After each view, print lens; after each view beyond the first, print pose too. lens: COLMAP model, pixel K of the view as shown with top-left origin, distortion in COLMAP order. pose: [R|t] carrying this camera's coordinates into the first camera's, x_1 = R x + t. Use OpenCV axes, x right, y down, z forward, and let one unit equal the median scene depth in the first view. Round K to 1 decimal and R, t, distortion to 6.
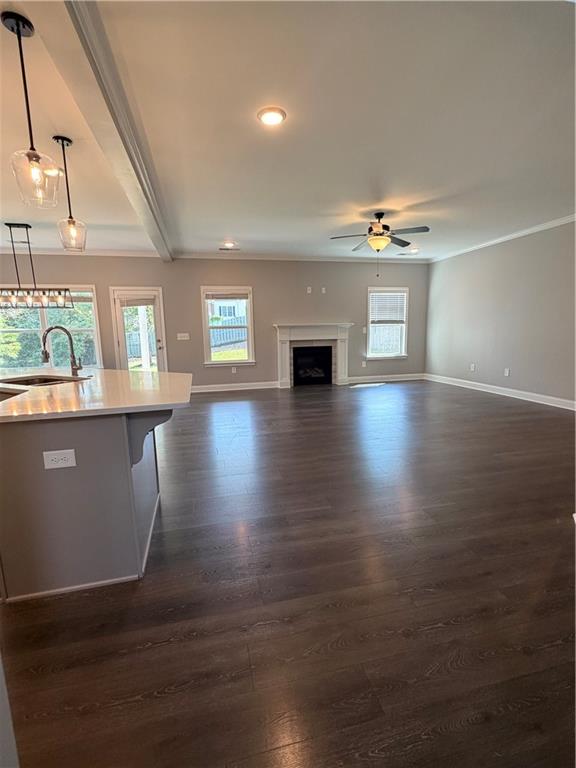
lens RADIAL K [[359.6, 0, 289.0], [0, 359.6, 382.9], [0, 0, 1]] dist [-0.000393, -0.000002]
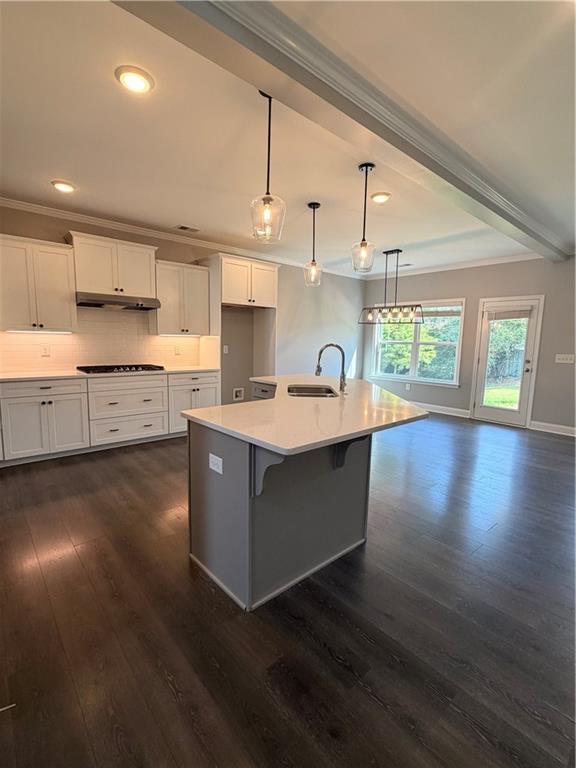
lens RADIAL K [[359.6, 0, 289.2], [0, 359.6, 383.9], [0, 0, 1]] dist [-0.000393, -0.000002]
pose [[0.470062, 0.141063, -0.871288, 0.140397], [-0.163152, 0.984022, 0.071293, -0.051359], [0.867423, 0.108640, 0.485566, 0.199623]]
